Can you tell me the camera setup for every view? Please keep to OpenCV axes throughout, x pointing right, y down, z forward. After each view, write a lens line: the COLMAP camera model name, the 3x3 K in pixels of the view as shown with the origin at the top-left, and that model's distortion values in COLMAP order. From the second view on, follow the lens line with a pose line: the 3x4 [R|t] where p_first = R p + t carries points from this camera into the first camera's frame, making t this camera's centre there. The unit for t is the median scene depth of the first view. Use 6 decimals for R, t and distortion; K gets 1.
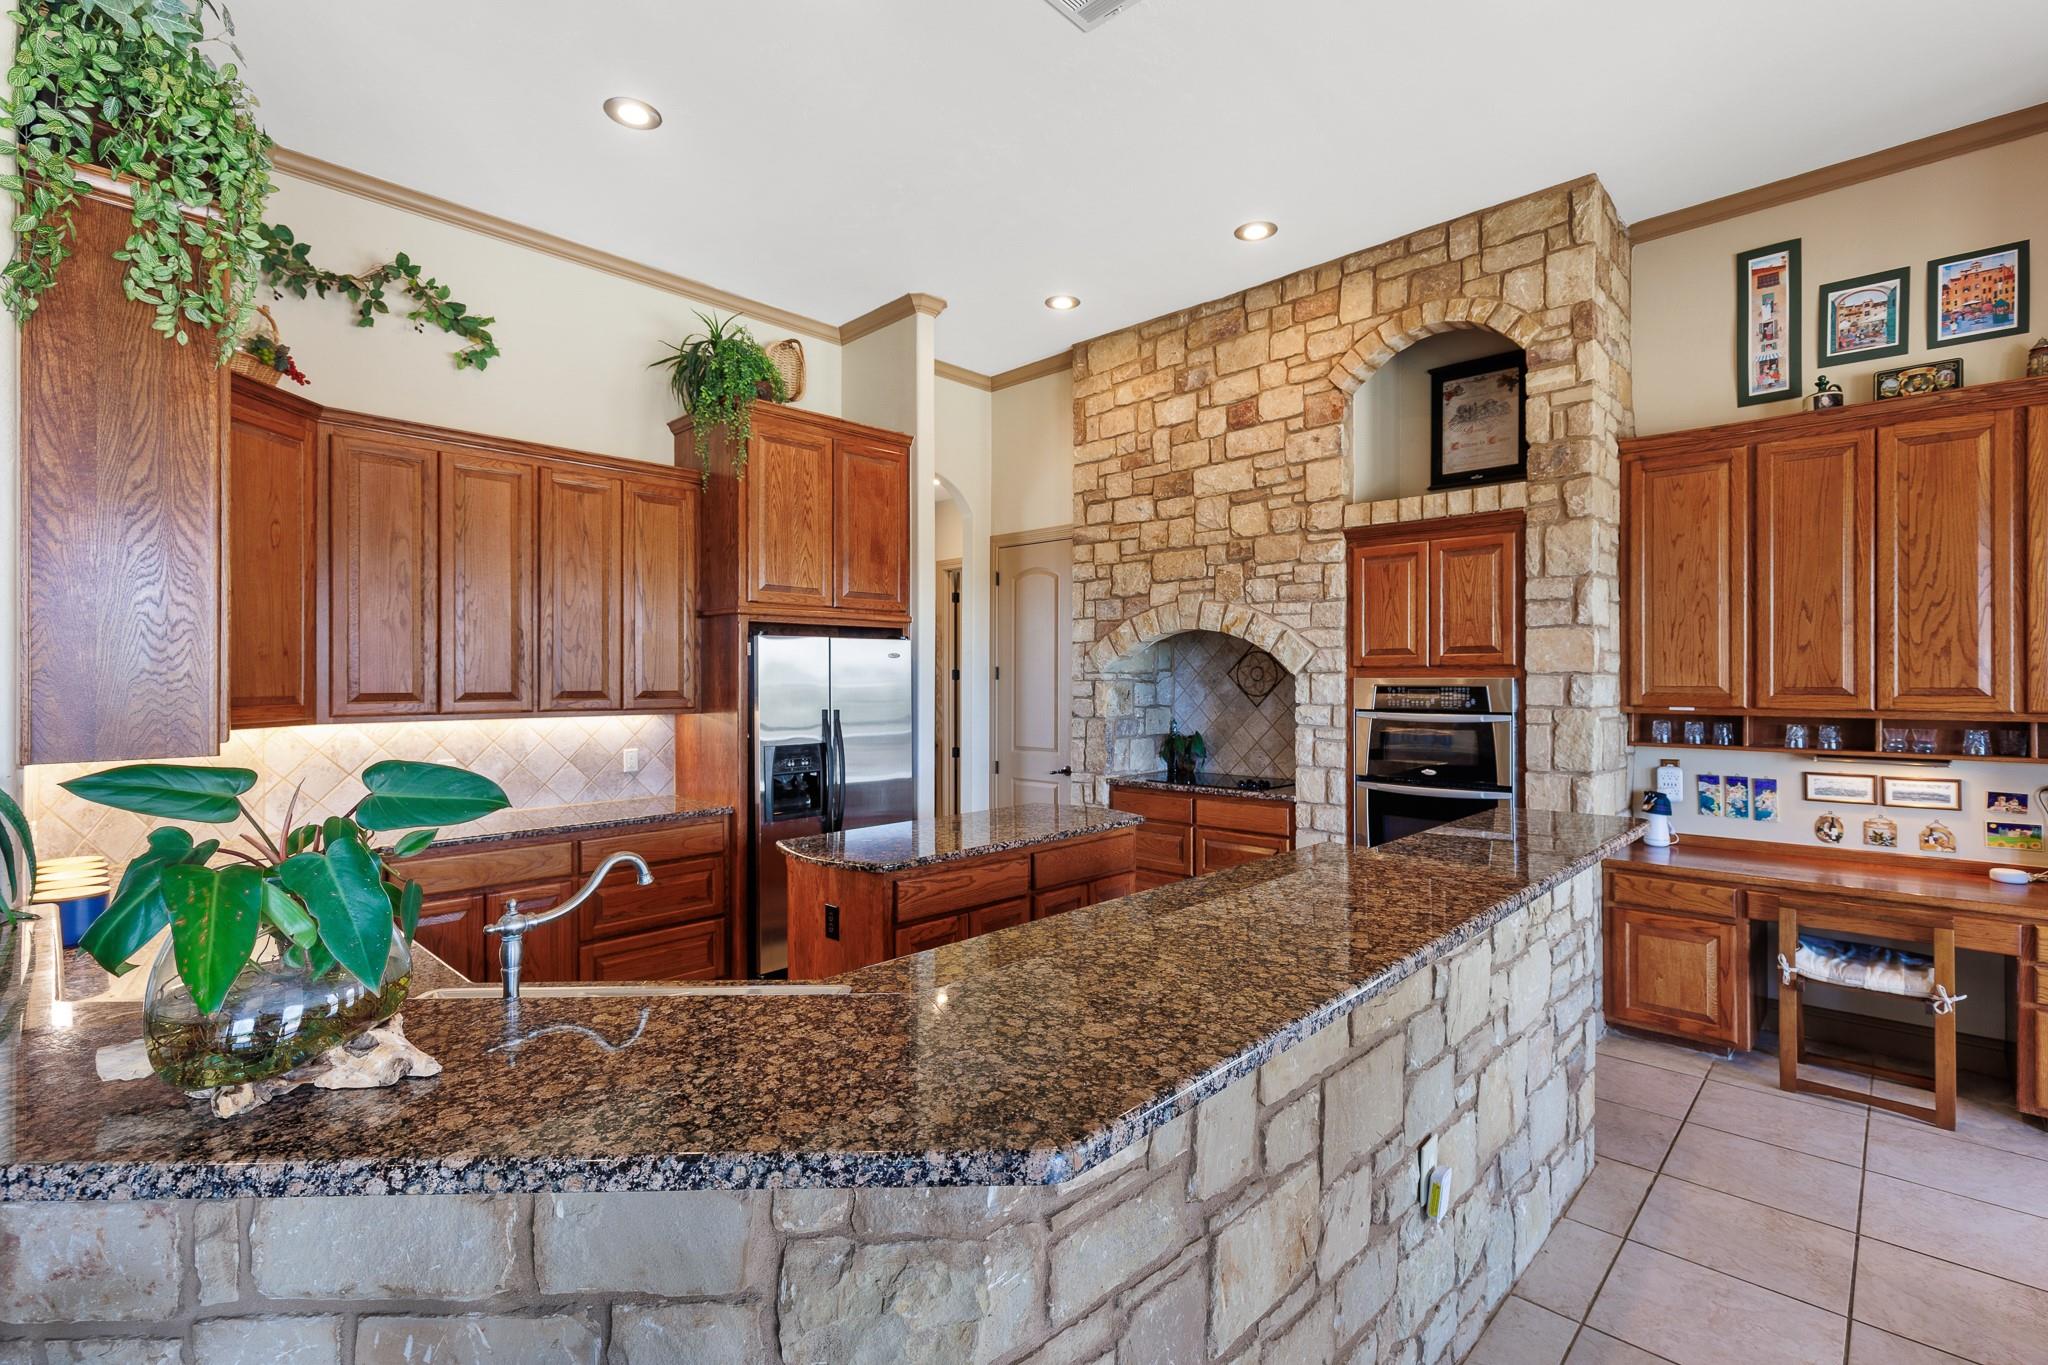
lens RADIAL K [[918.9, 0, 1028.8], [0, 918.9, 680.7], [0, 0, 1]] dist [0.004675, -0.002570]
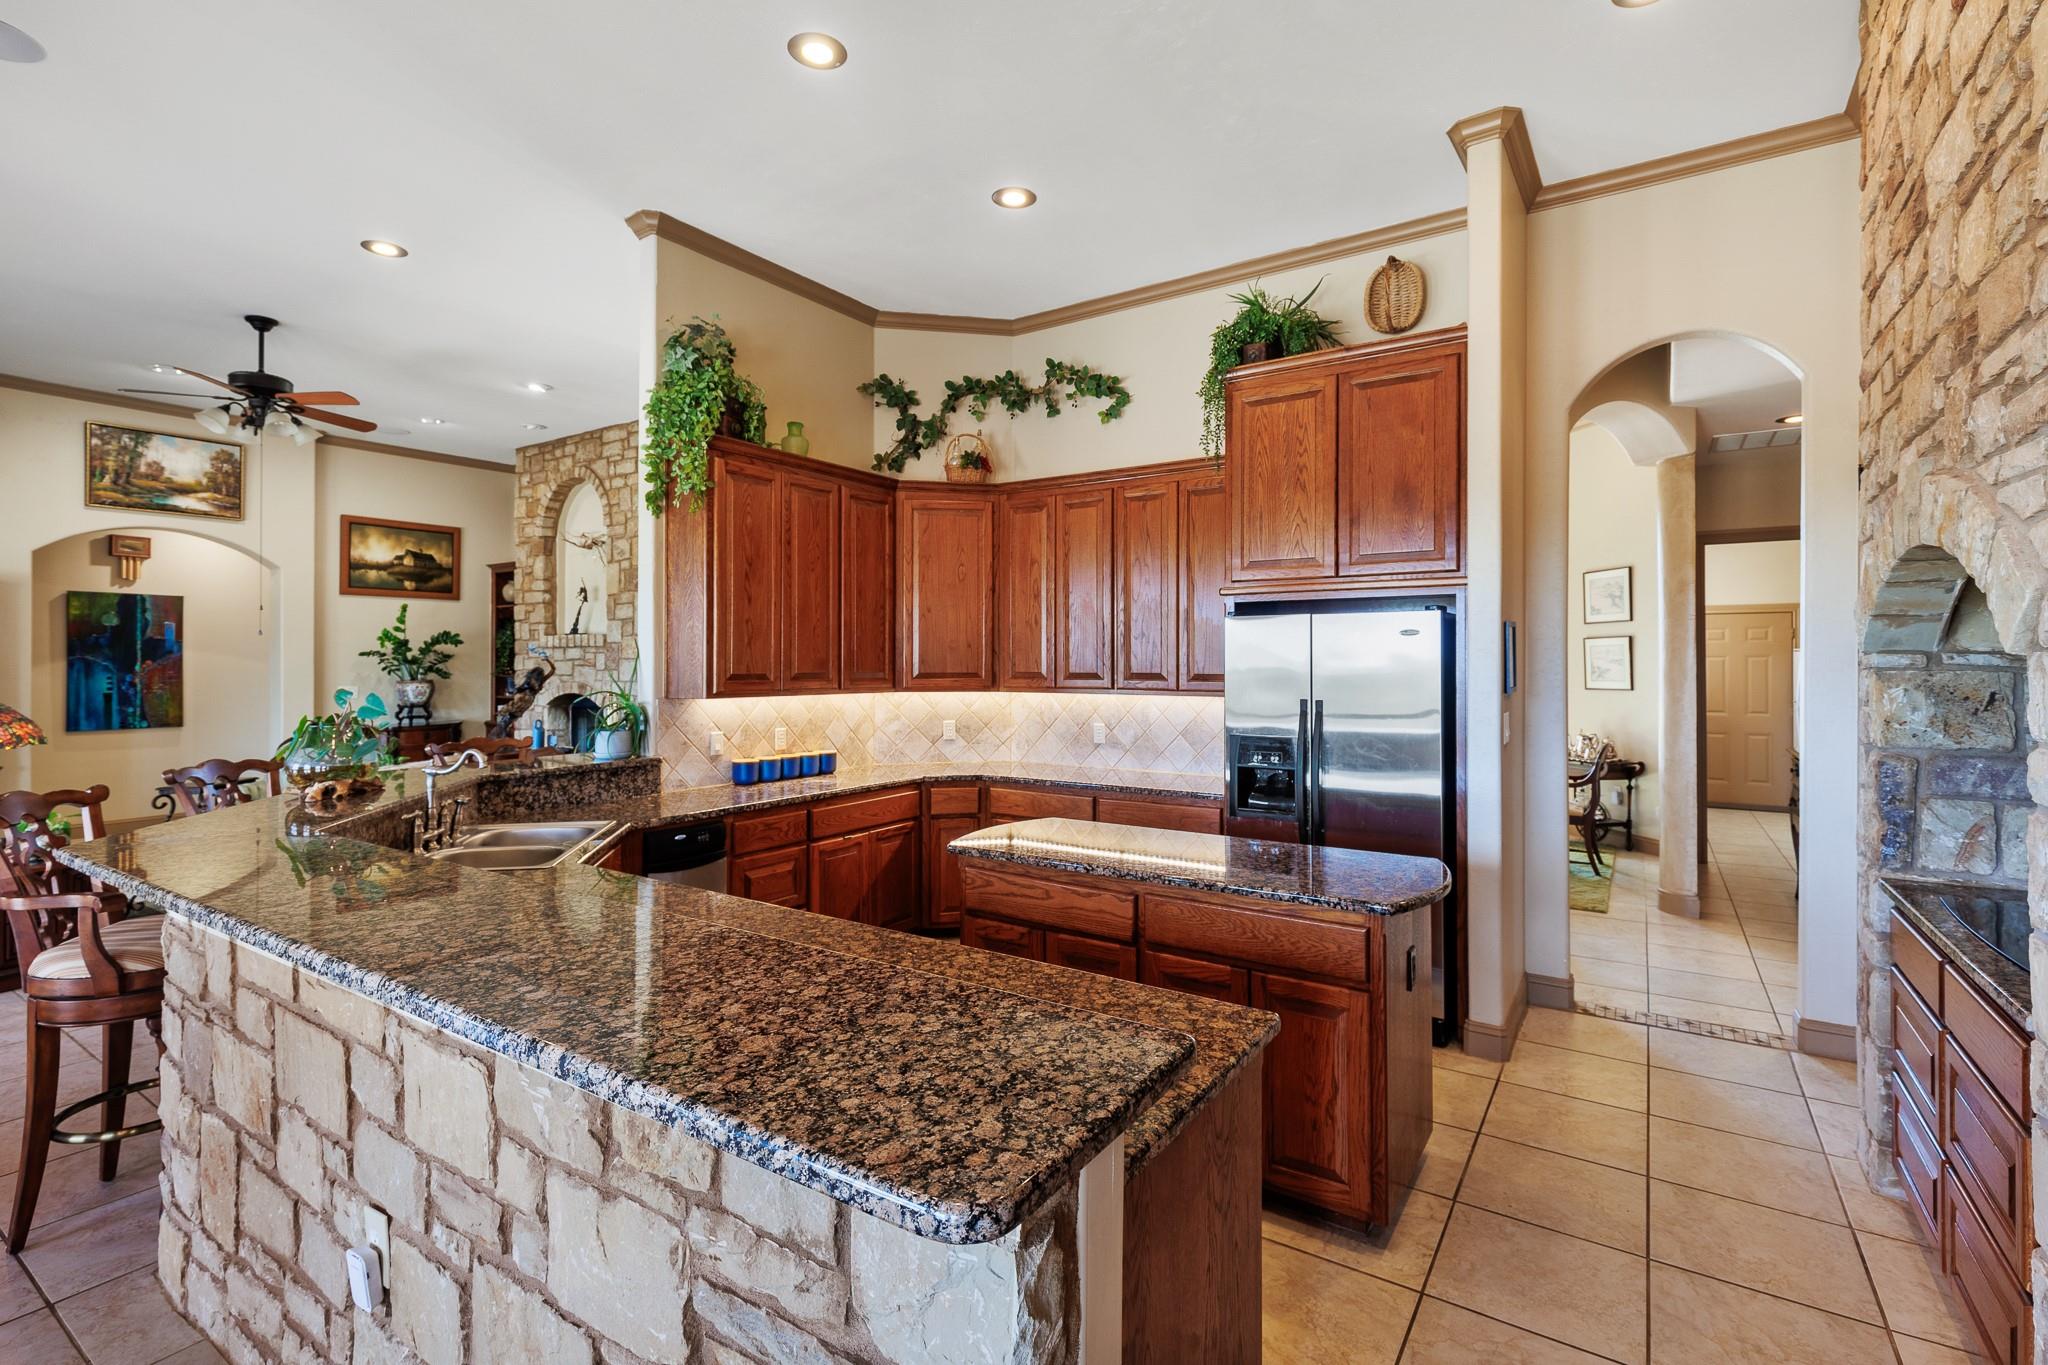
lens RADIAL K [[918.9, 0, 1030.6], [0, 918.9, 656.4], [0, 0, 1]] dist [0.004675, -0.002570]
pose [[0.185319, -0.004357, -0.982669, 0.586998], [-0.003746, 0.999980, -0.005141, -0.002952], [0.982671, 0.004634, 0.185299, 0.610629]]
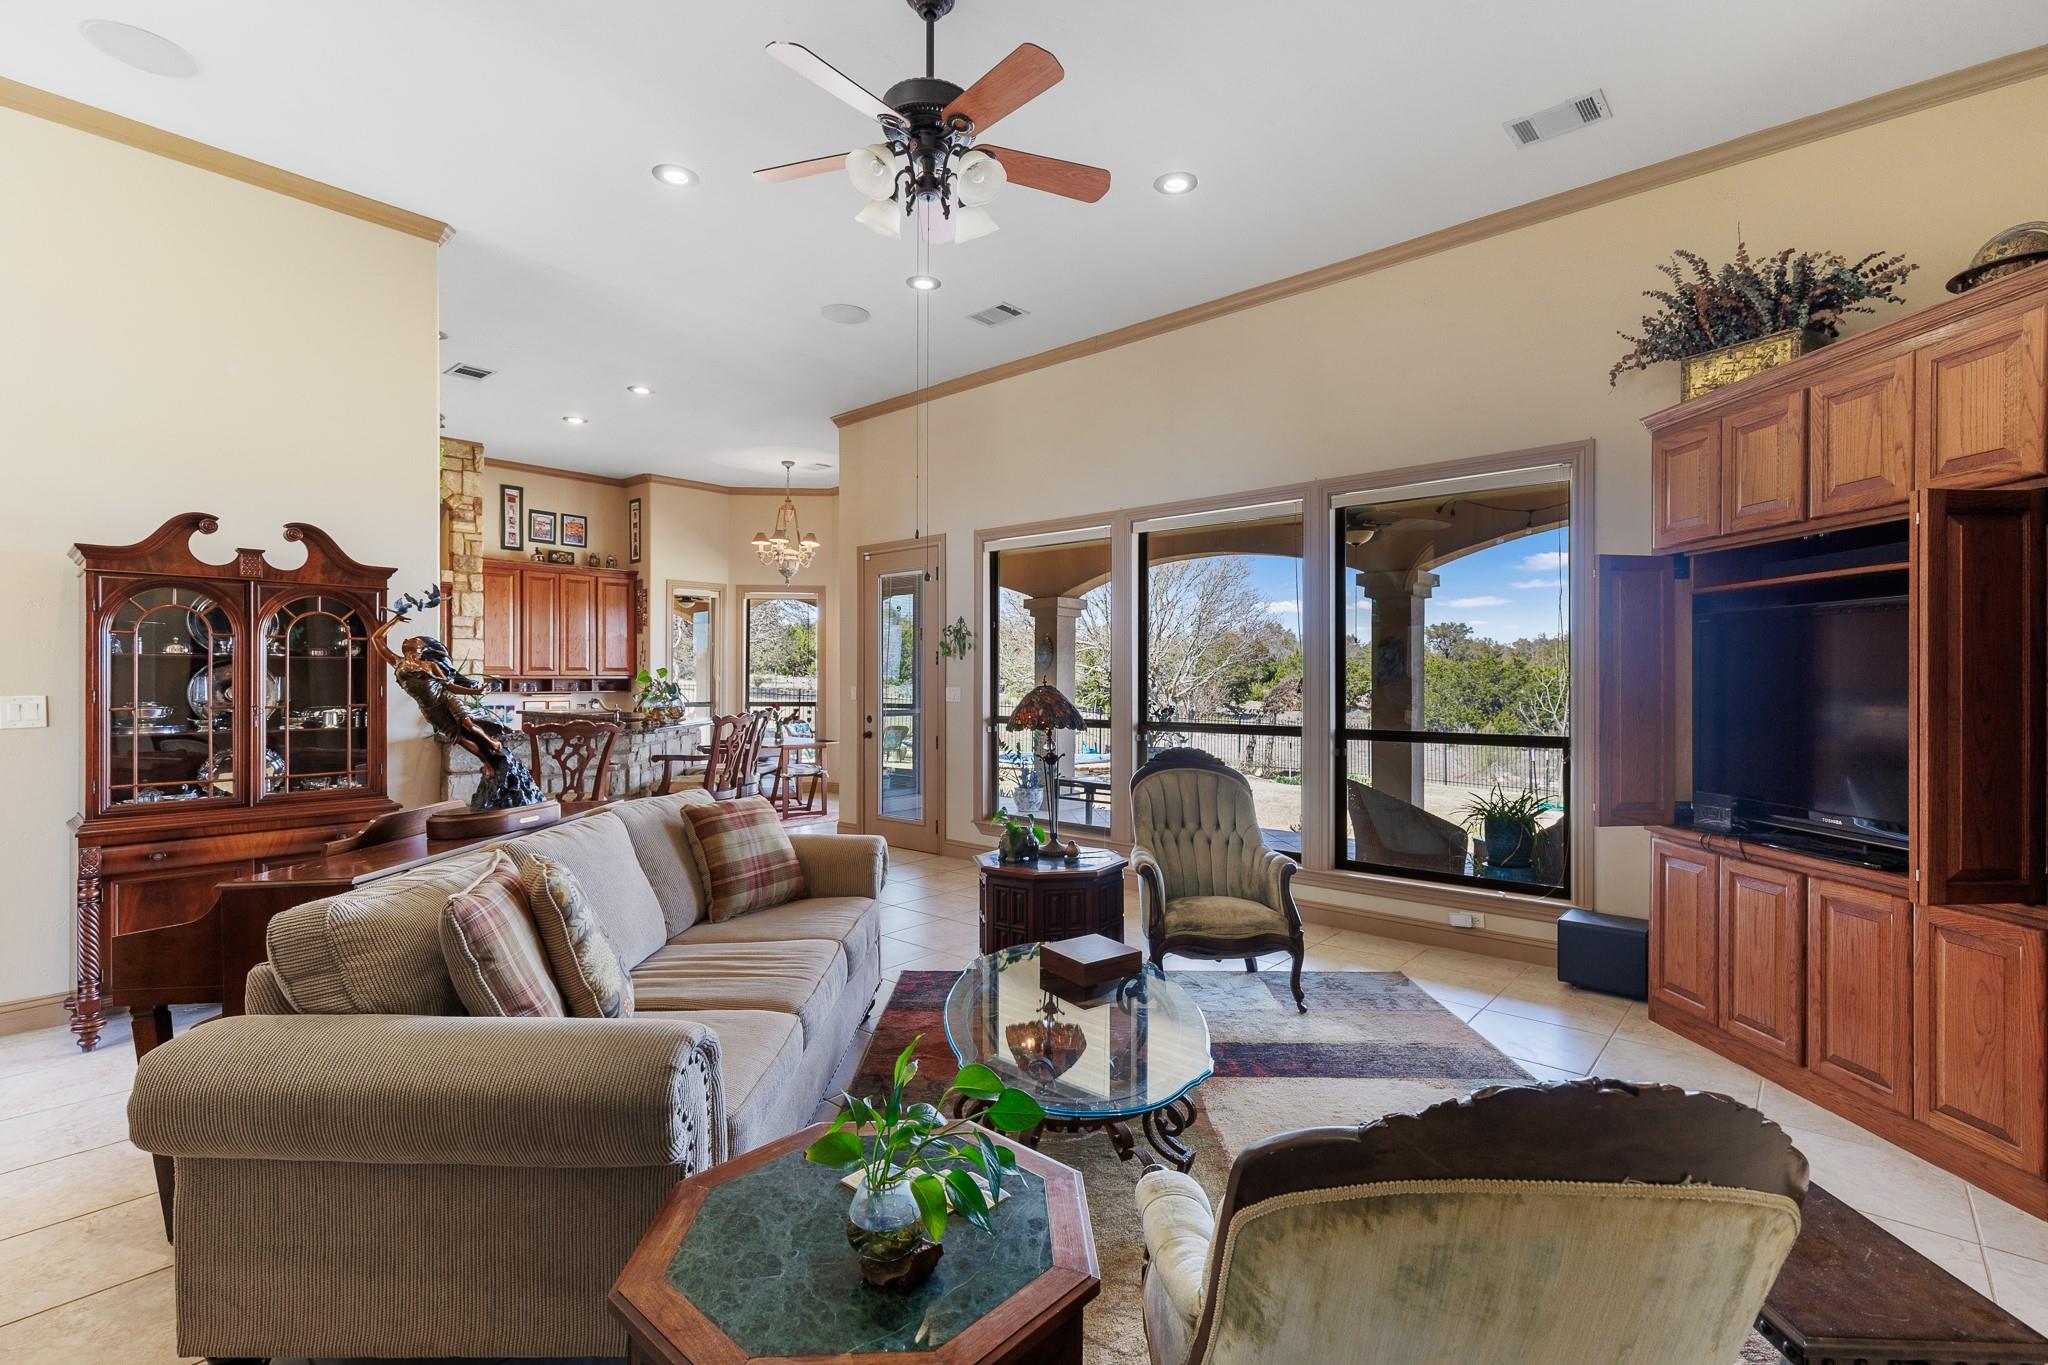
lens RADIAL K [[918.9, 0, 1027.2], [0, 918.9, 677.9], [0, 0, 1]] dist [0.004675, -0.002570]
pose [[-0.042534, -0.000479, 0.999095, -1.433373], [0.001052, 0.999999, 0.000524, 0.029833], [-0.999094, 0.001073, -0.042534, -0.216597]]
